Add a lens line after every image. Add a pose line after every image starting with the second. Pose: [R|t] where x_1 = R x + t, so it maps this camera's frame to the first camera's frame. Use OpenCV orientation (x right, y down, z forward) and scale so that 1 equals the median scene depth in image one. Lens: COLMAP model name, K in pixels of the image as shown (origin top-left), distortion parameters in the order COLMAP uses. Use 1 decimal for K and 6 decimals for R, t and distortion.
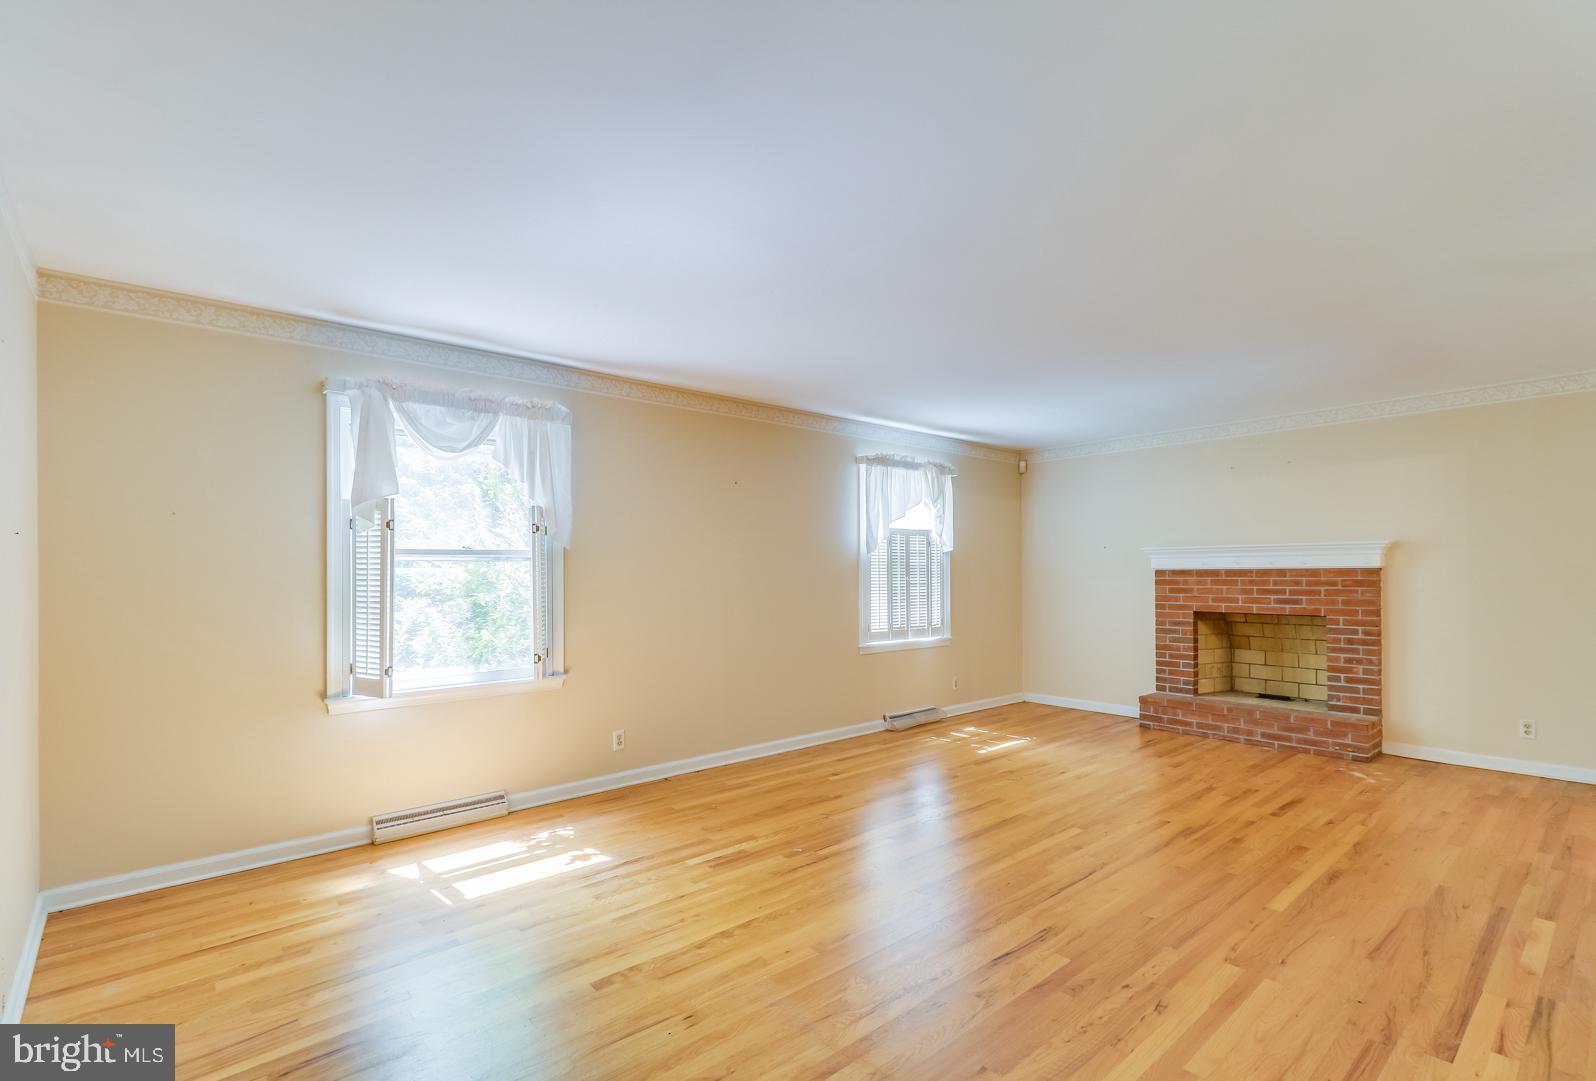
lens RADIAL K [[729.2, 0, 796.7], [0, 729.2, 571.2], [0, 0, 1]] dist [0.000036, -0.000283]
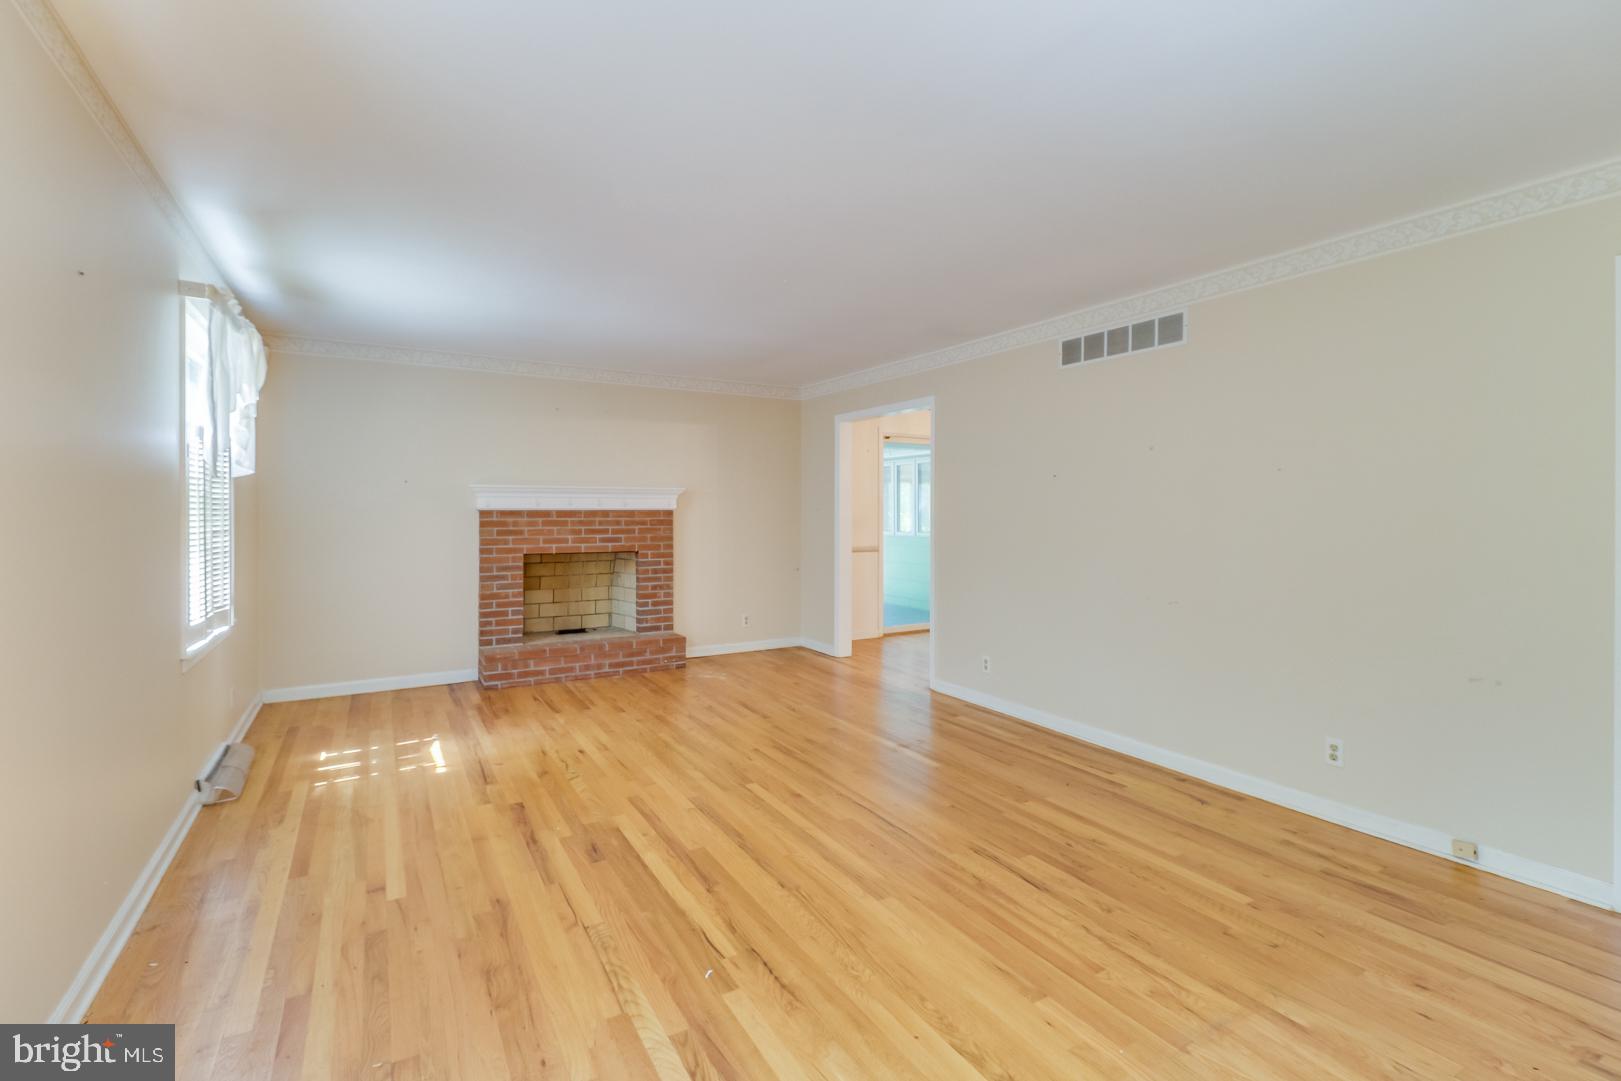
lens RADIAL K [[741.9, 0, 804.4], [0, 741.9, 520.6], [0, 0, 1]] dist [0.014277, -0.000761]
pose [[0.176653, -0.007181, 0.984247, -0.369728], [-0.003219, 0.999964, 0.007874, 0.002865], [-0.984268, -0.004559, 0.176623, 0.514780]]
